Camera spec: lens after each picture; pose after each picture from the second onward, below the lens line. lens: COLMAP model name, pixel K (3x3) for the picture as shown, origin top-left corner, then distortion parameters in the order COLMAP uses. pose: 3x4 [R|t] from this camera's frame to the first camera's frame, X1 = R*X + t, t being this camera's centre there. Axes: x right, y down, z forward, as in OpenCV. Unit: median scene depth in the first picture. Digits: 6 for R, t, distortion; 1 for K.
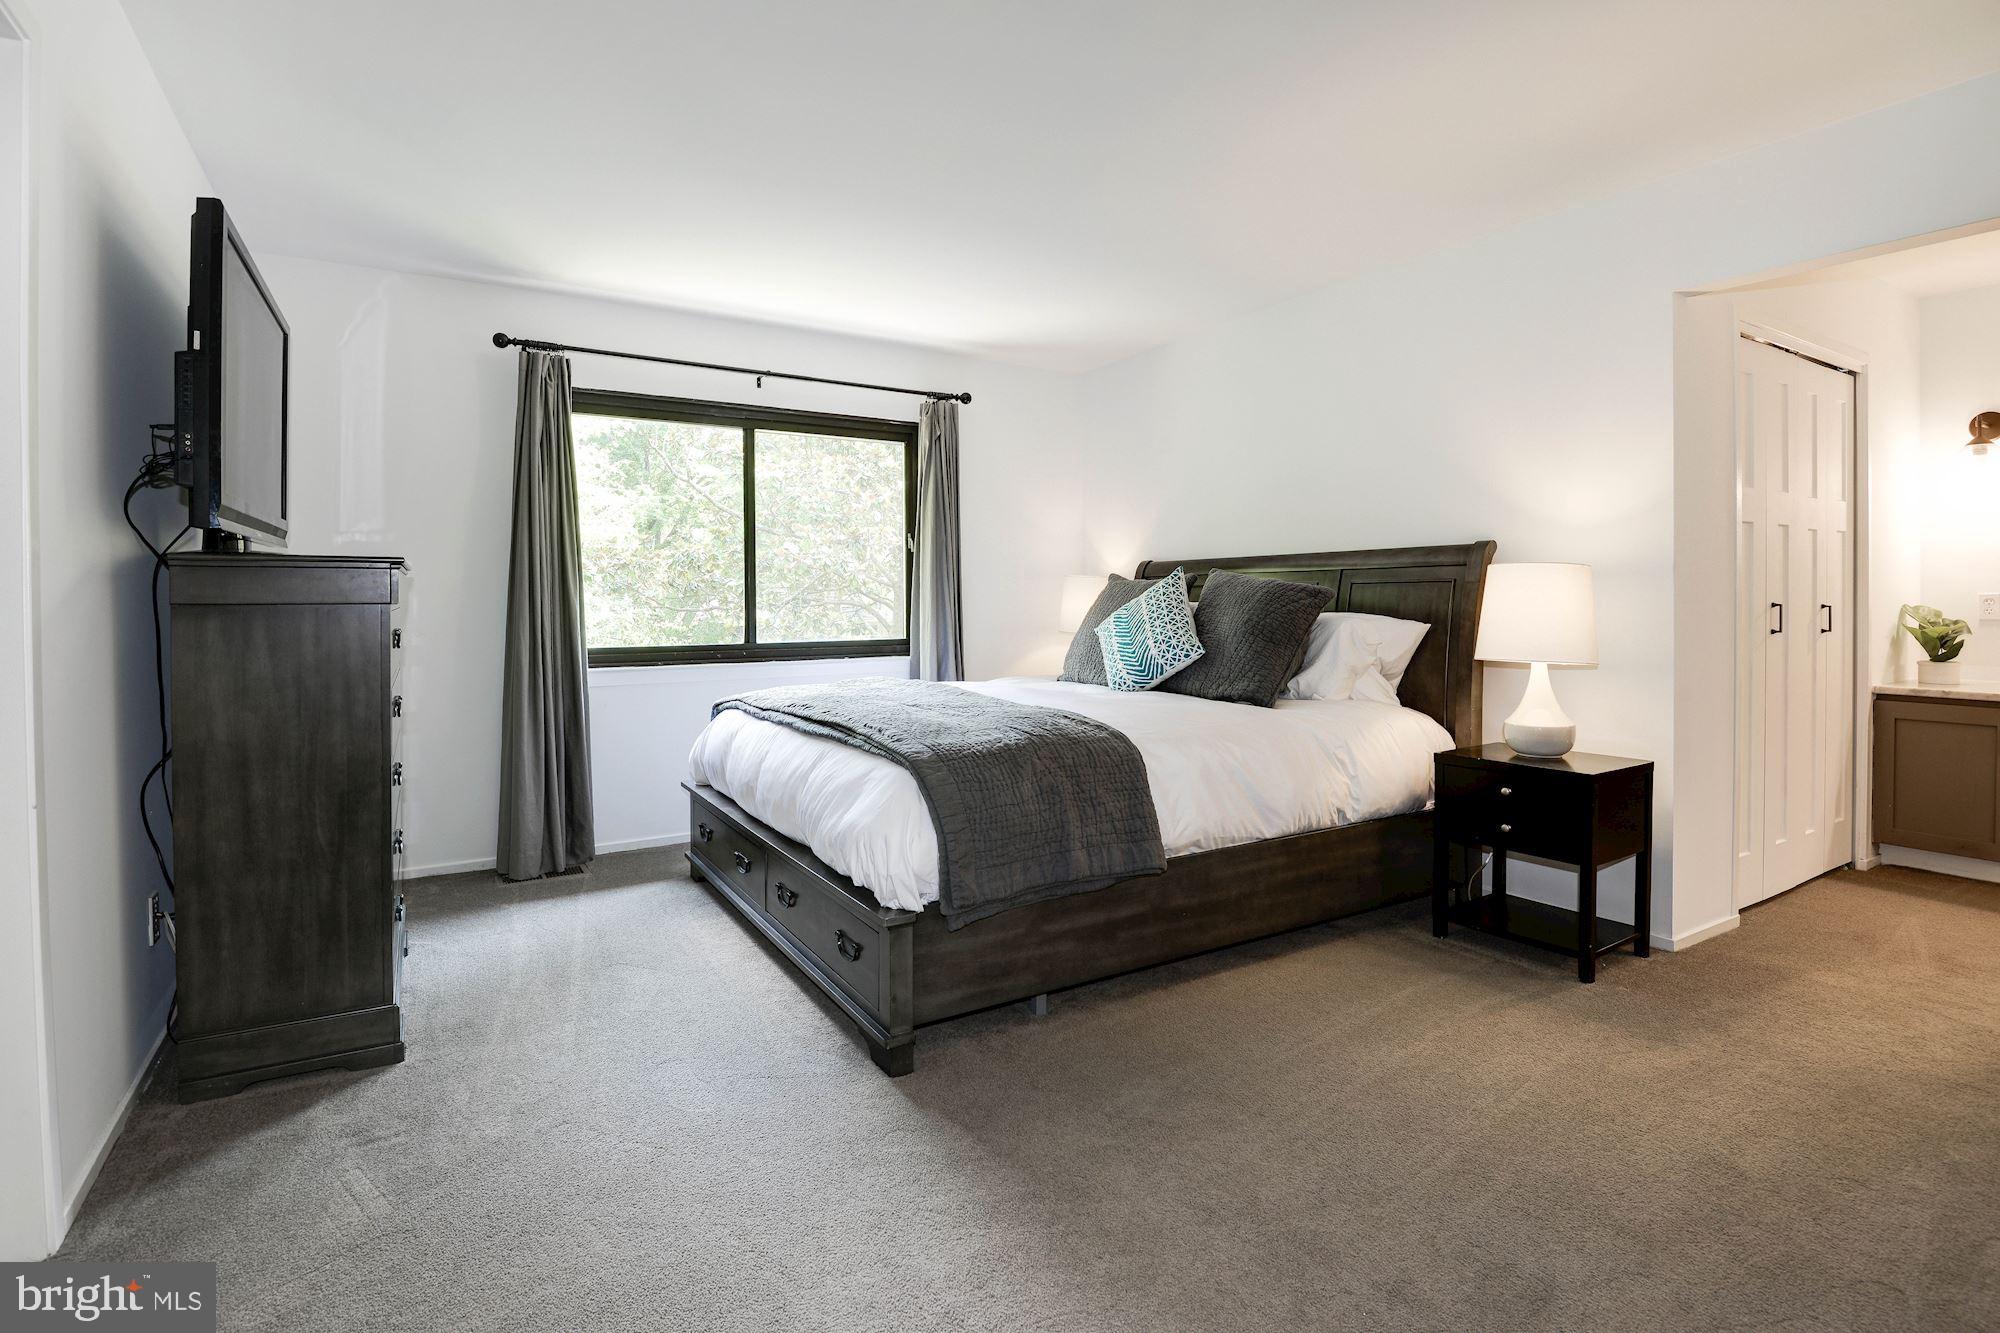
lens RADIAL K [[968.3, 0, 1004.7], [0, 968.3, 612.0], [0, 0, 1]] dist [-0.015443, -0.003050]
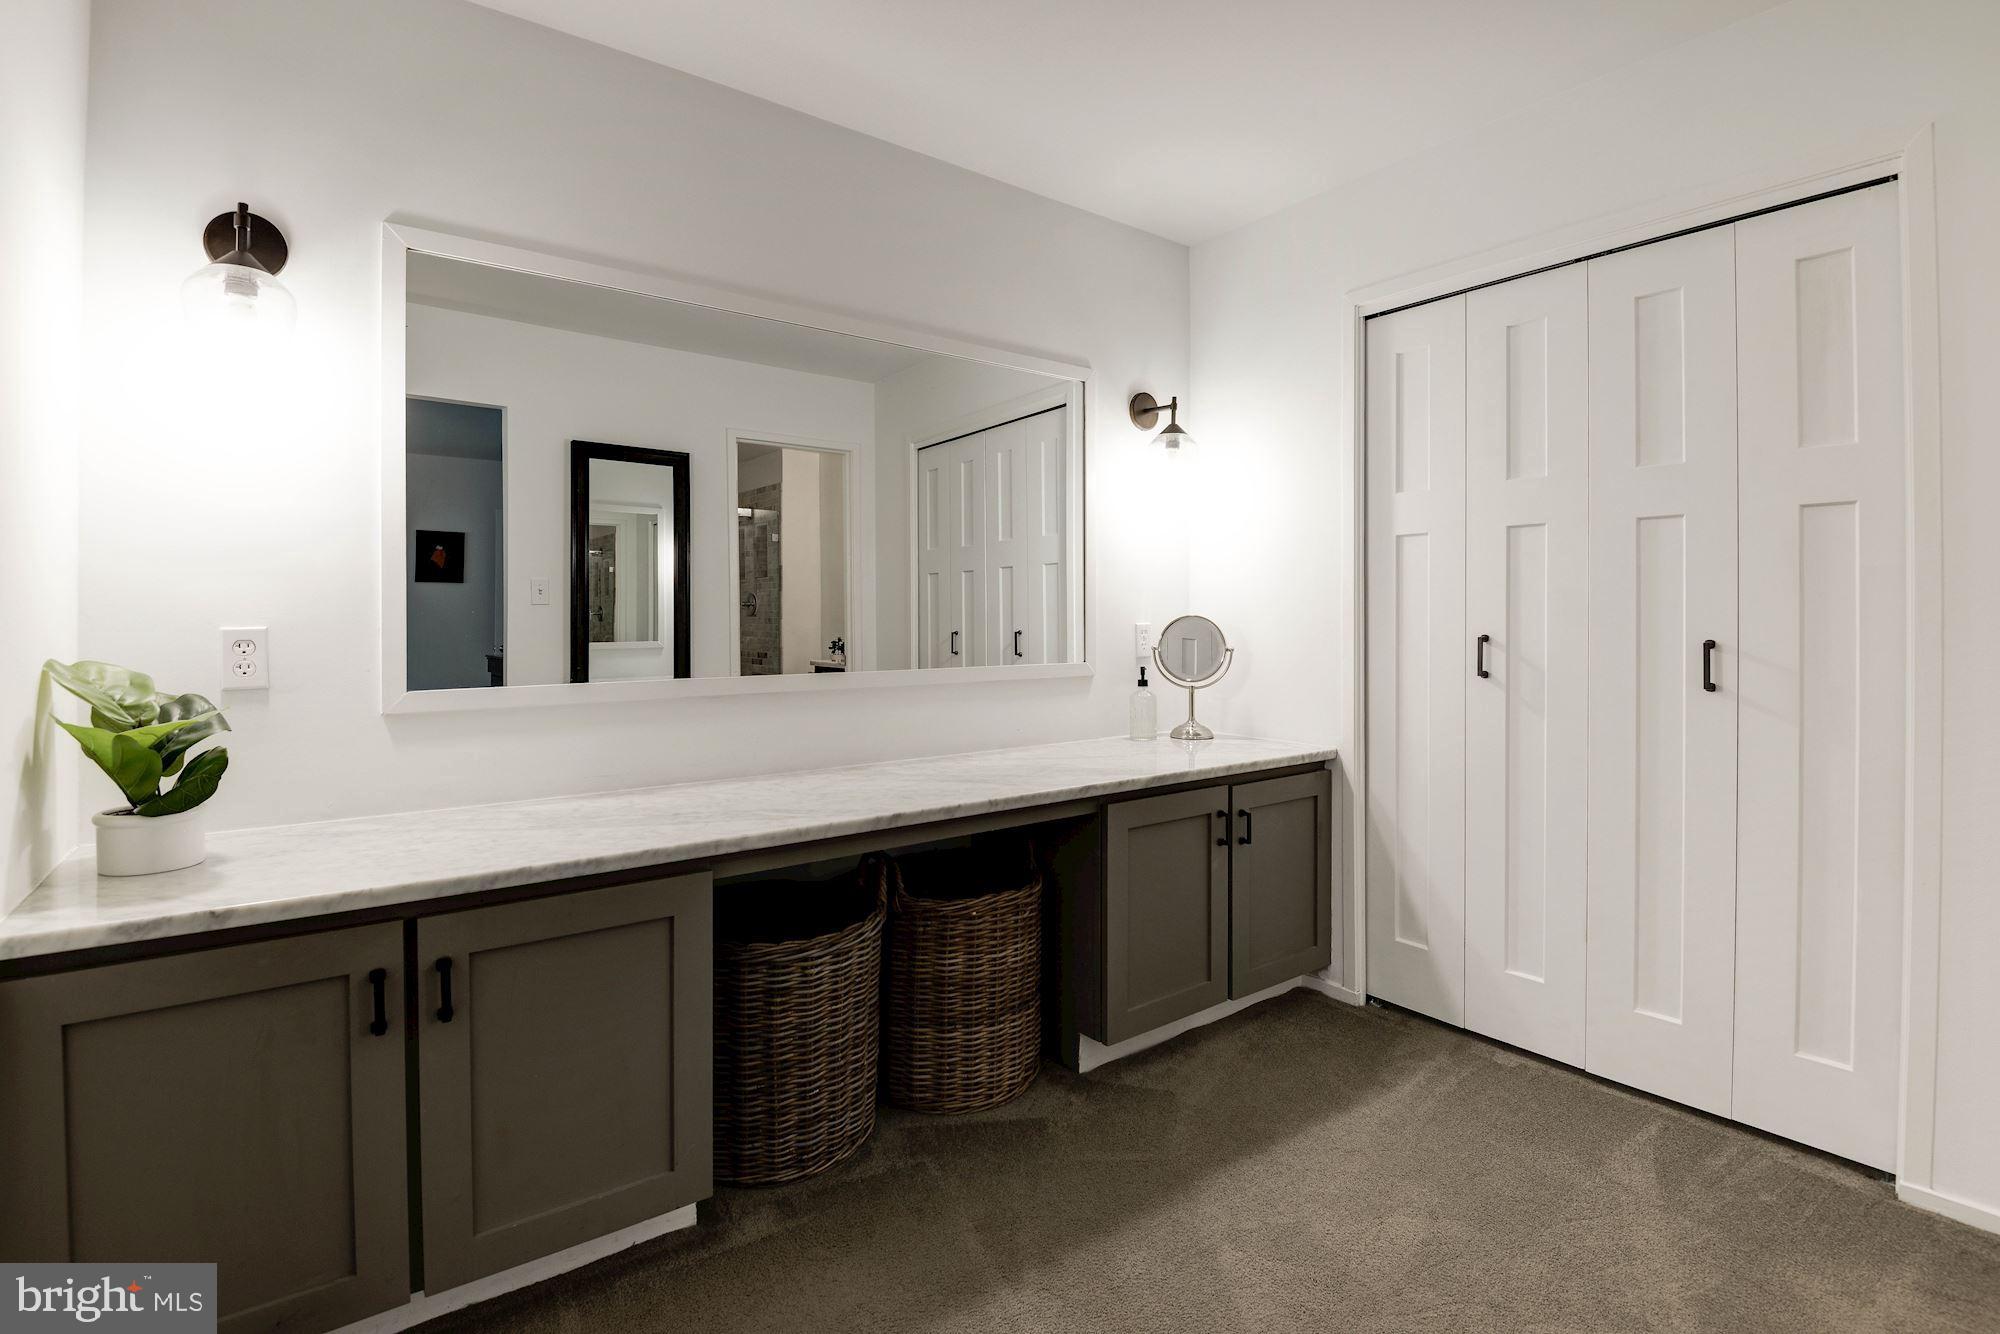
lens RADIAL K [[968.3, 0, 1001.4], [0, 968.3, 657.2], [0, 0, 1]] dist [-0.015443, -0.003050]
pose [[-0.112157, -0.010084, 0.993639, 0.564992], [0.017736, 0.999769, 0.012148, -0.007026], [-0.993532, 0.018986, -0.111952, 0.703079]]
